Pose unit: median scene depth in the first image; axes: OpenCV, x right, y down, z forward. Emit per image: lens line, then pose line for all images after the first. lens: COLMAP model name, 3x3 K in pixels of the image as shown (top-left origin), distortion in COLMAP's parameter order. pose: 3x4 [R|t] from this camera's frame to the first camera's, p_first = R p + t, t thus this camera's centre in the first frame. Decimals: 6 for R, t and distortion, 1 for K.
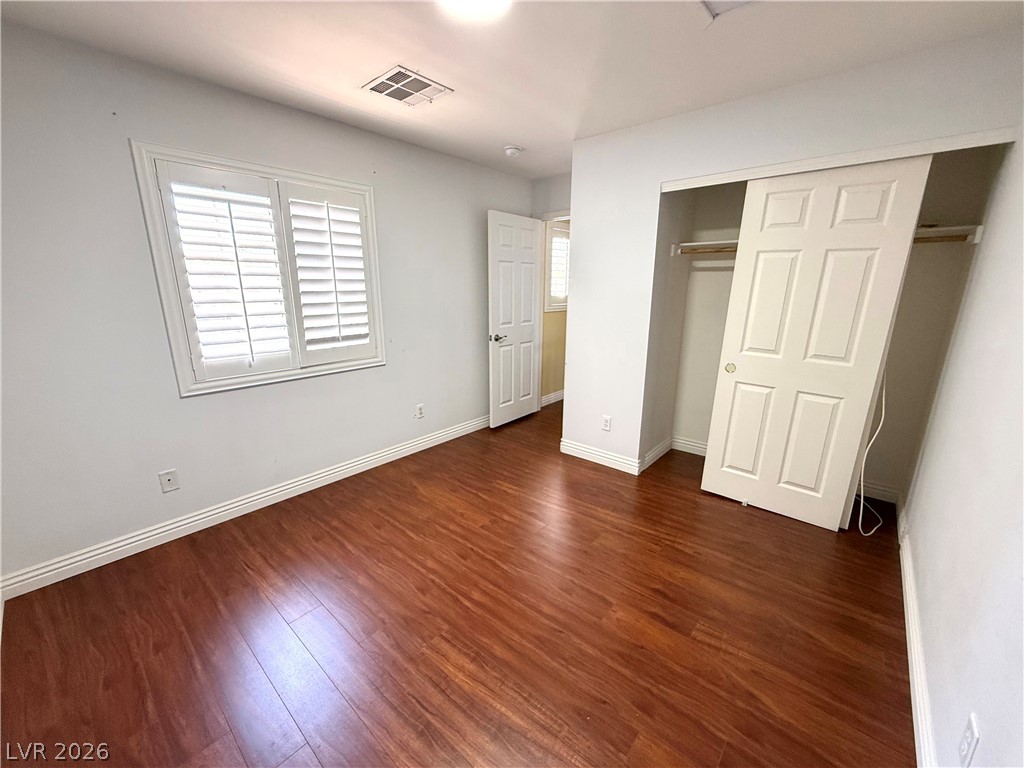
lens RADIAL K [[406.4, 0, 508.3], [0, 406.4, 384.1], [0, 0, 1]] dist [0.000174, 0.000351]
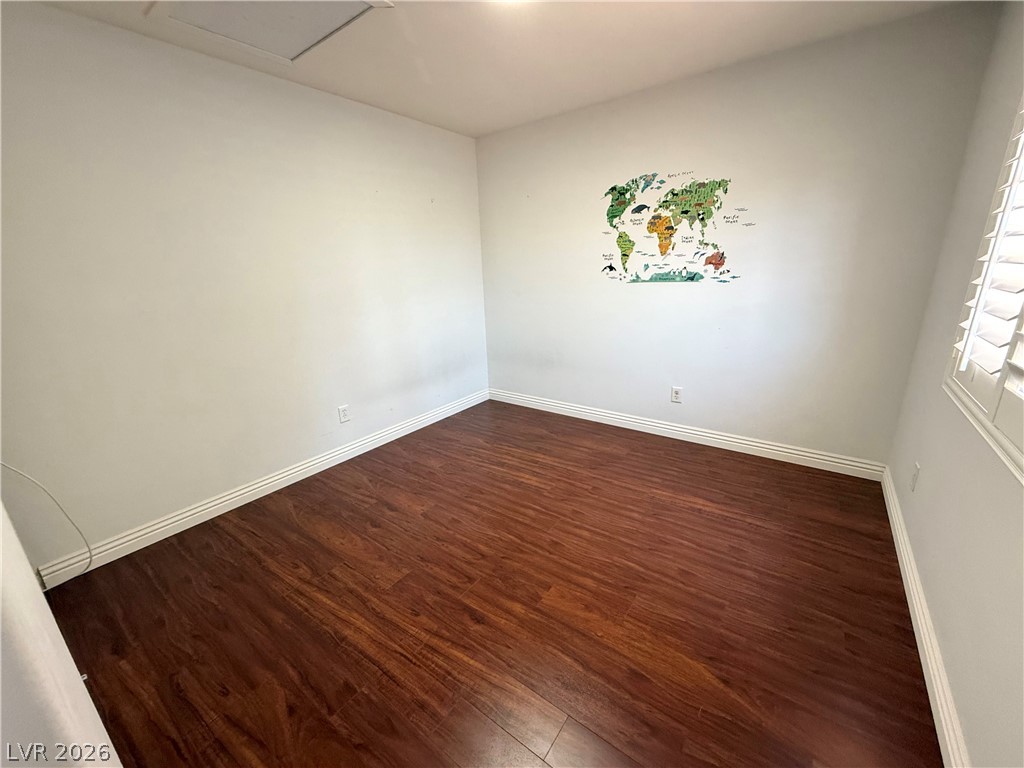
lens RADIAL K [[406.4, 0, 508.3], [0, 406.4, 384.1], [0, 0, 1]] dist [0.000174, 0.000351]
pose [[-0.996327, 0.055316, -0.065370, 0.042639], [0.014756, 0.862849, 0.505246, -0.393791], [0.084352, 0.502425, -0.860496, 1.708451]]
